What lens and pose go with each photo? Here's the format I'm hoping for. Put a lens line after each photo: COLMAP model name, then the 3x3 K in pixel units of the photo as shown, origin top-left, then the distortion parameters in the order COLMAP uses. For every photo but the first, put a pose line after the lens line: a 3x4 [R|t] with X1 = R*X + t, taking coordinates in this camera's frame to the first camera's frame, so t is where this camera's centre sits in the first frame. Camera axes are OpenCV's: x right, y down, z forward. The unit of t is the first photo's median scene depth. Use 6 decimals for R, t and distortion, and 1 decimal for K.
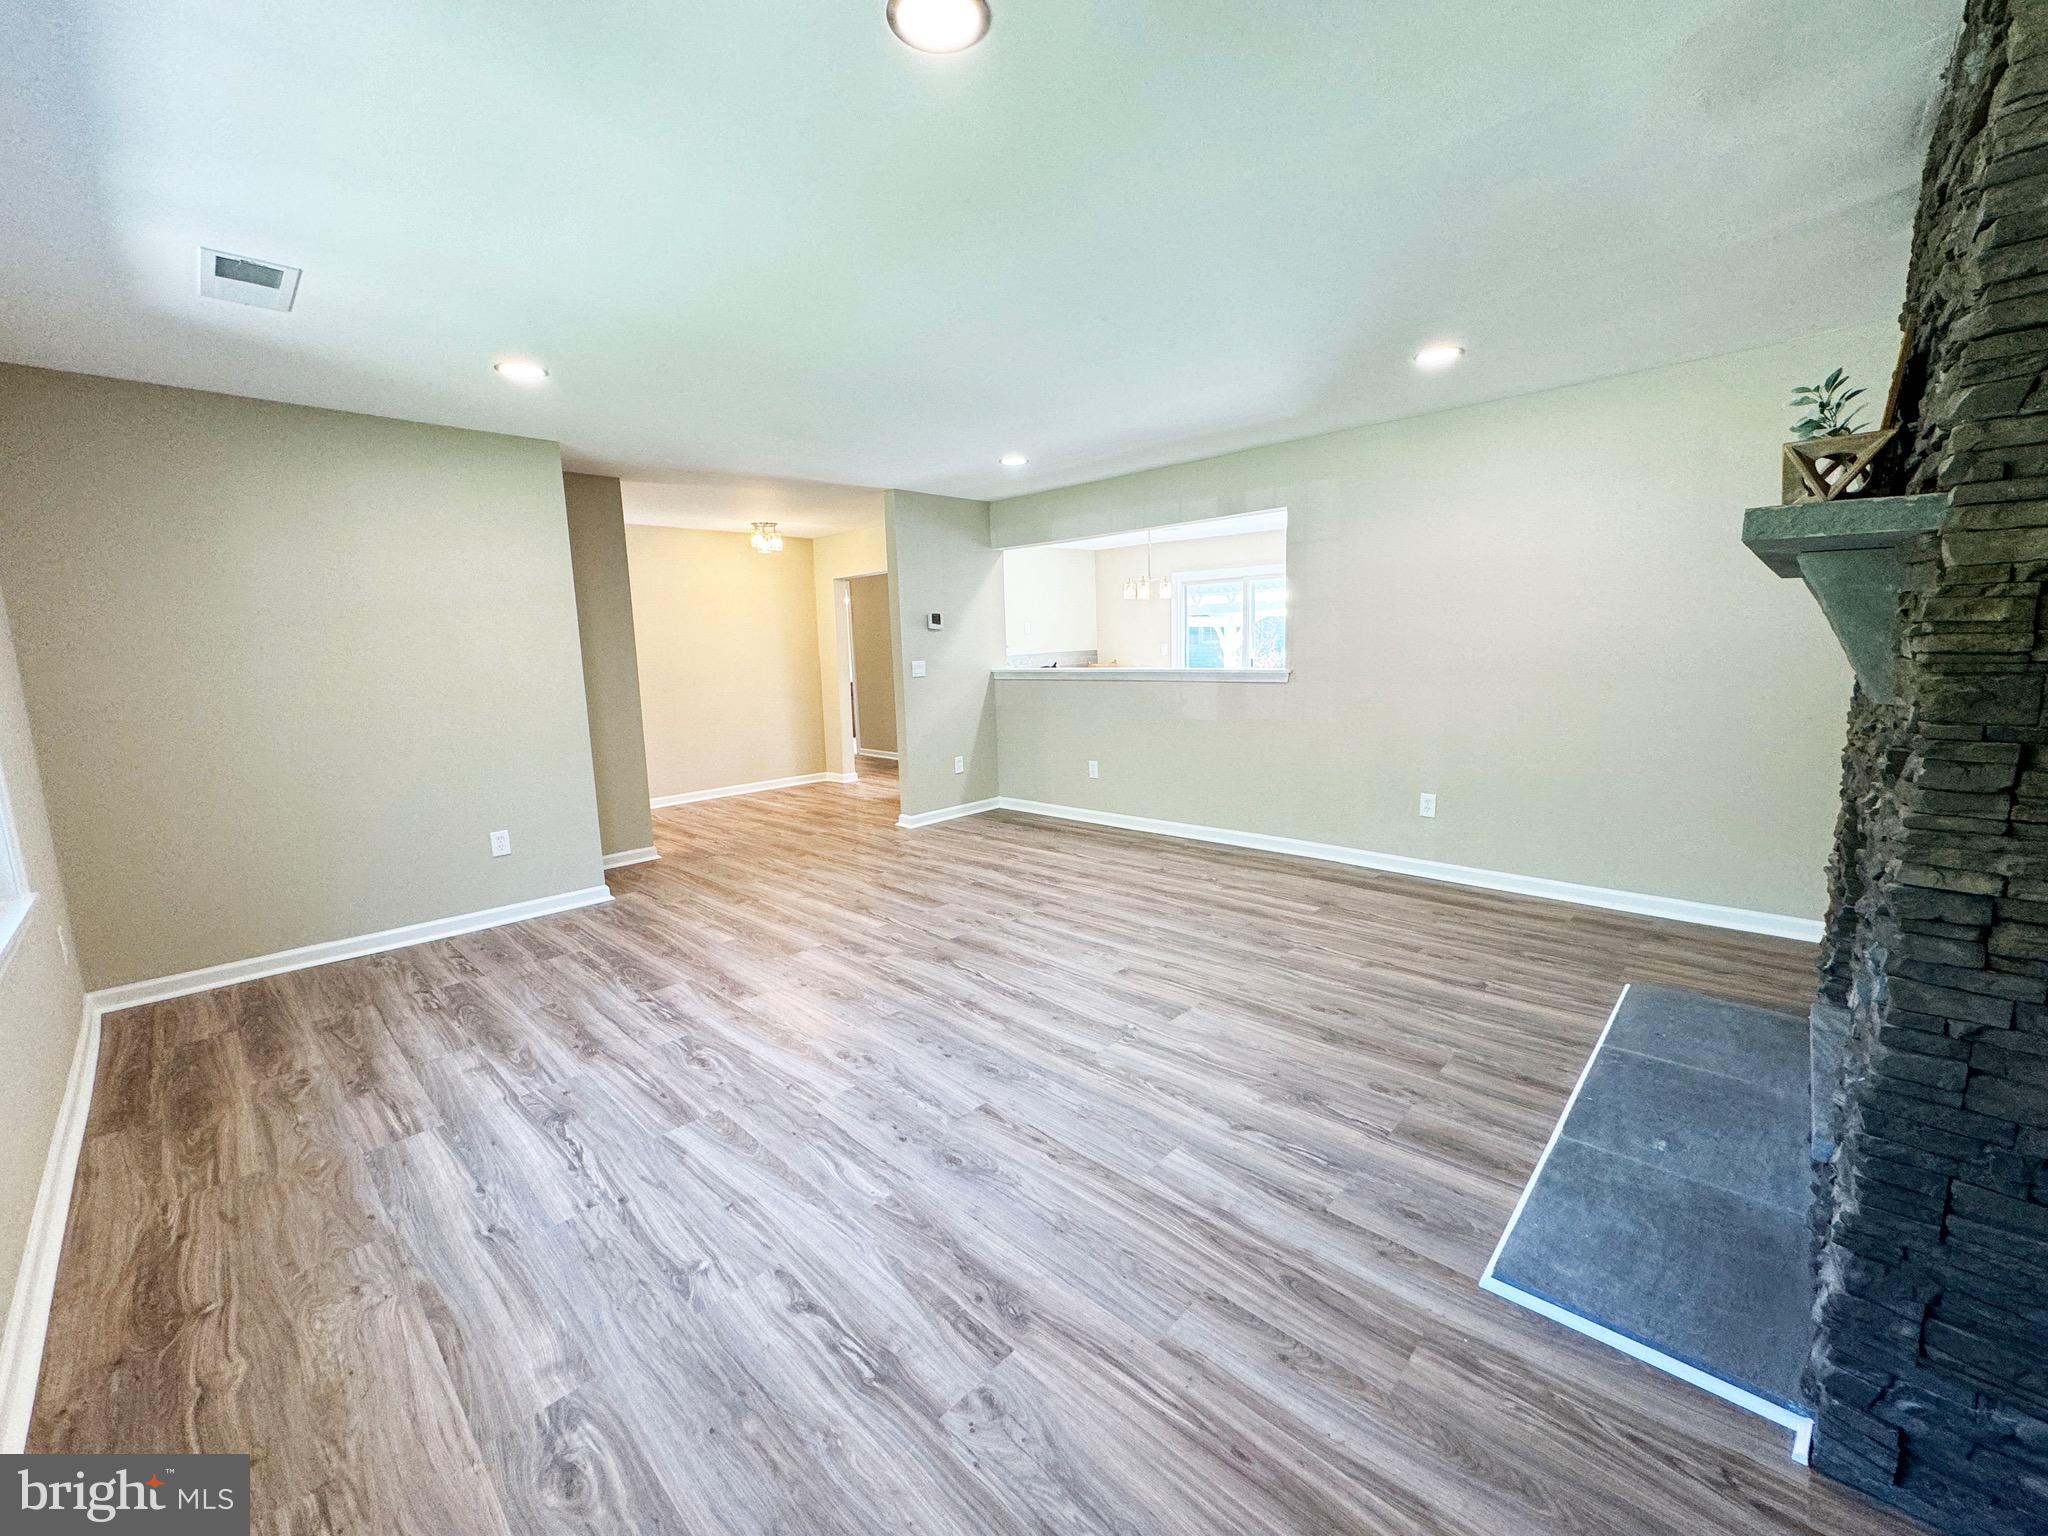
lens RADIAL K [[817.4, 0, 1026.3], [0, 817.4, 765.7], [0, 0, 1]] dist [-0.002164, -0.000101]
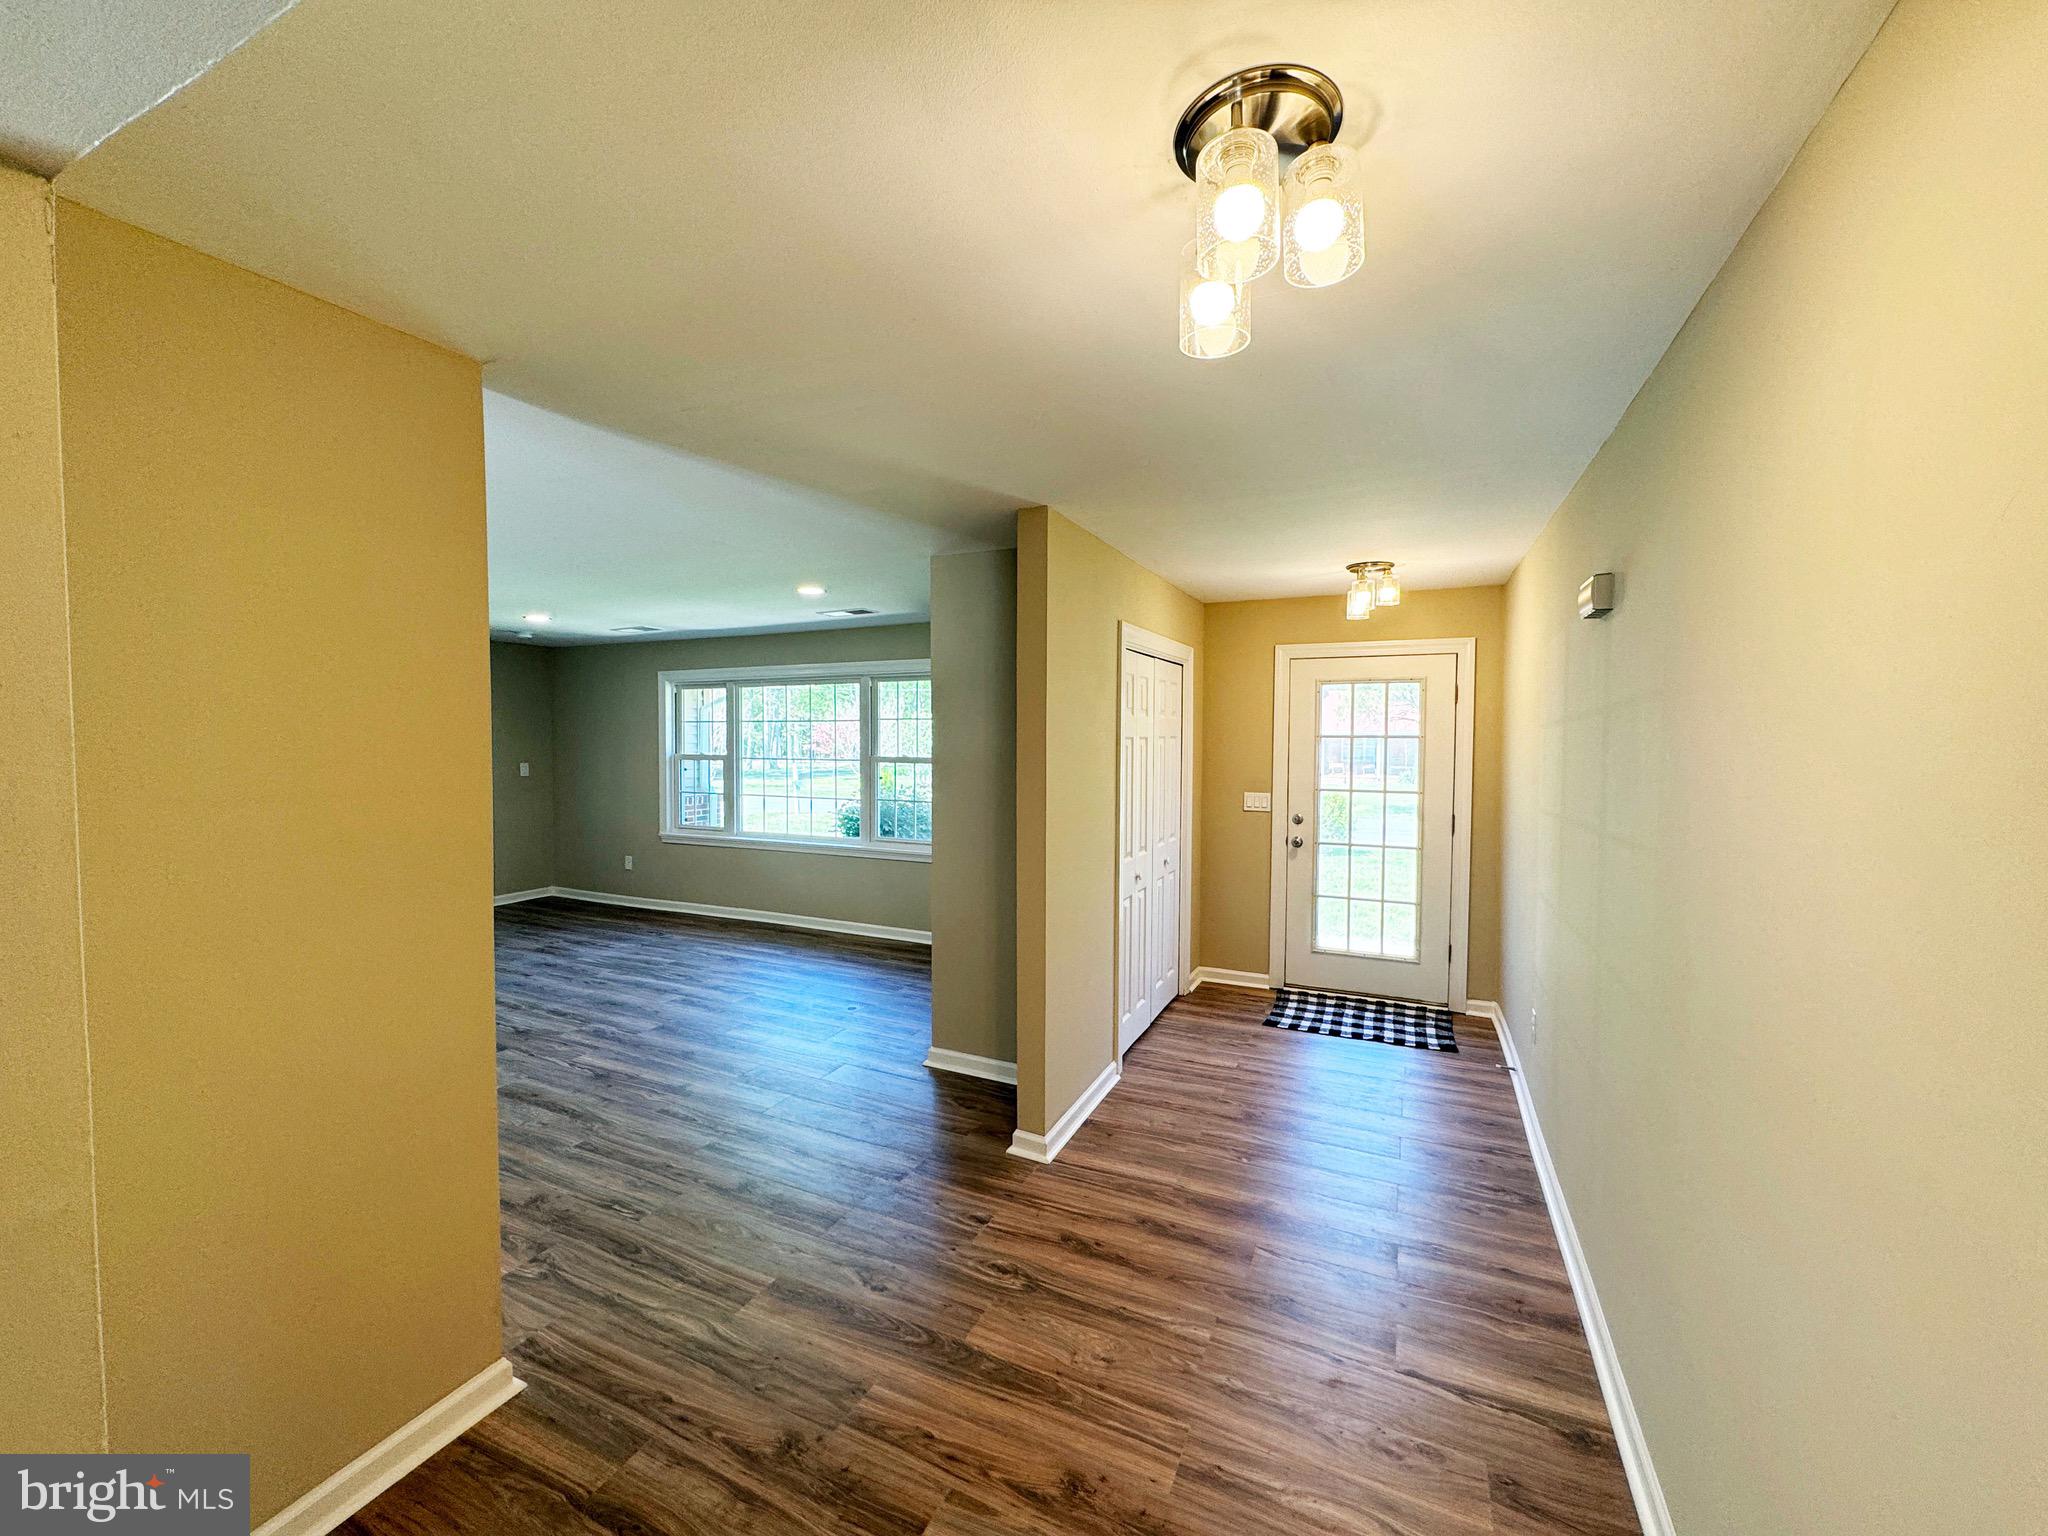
lens RADIAL K [[817.4, 0, 1026.3], [0, 817.4, 765.7], [0, 0, 1]] dist [-0.002164, -0.000101]
pose [[-0.947540, 0.038367, -0.317325, -0.522910], [-0.023529, 0.981704, 0.188954, -0.480159], [0.318769, 0.186508, -0.929302, 2.708513]]
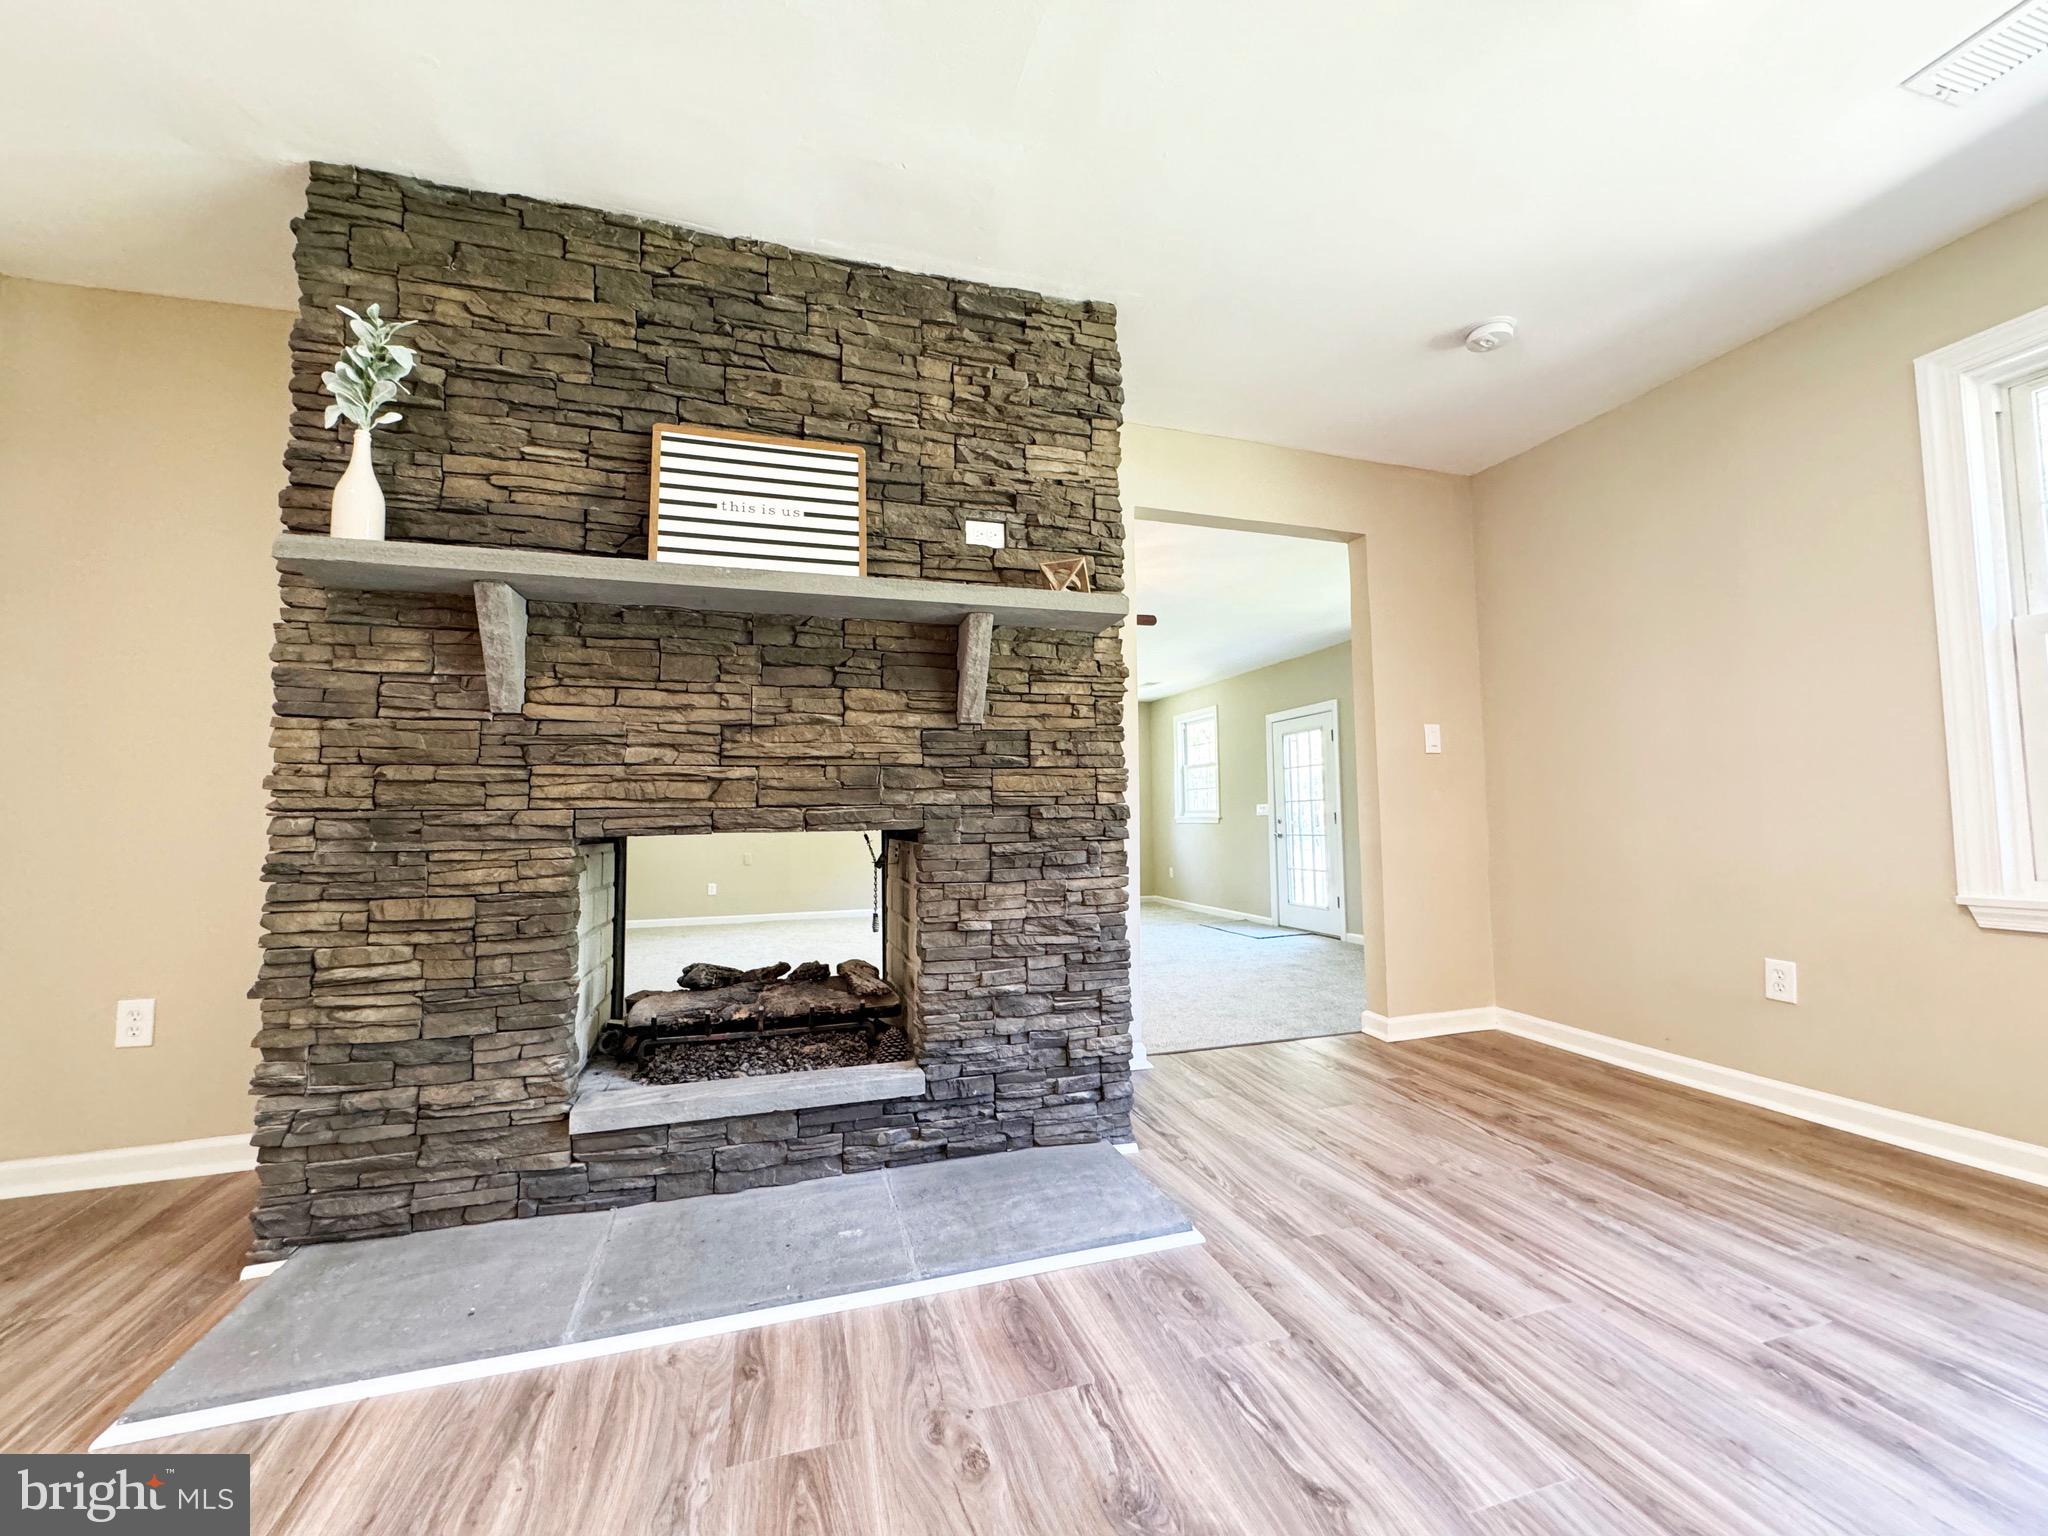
lens RADIAL K [[813.8, 0, 1023.6], [0, 813.8, 766.2], [0, 0, 1]] dist [-0.001707, -0.000087]
pose [[-0.873112, 0.072145, 0.482153, 0.115516], [0.113528, 0.991889, 0.057166, -0.035091], [-0.474118, 0.104650, -0.874220, 1.103900]]
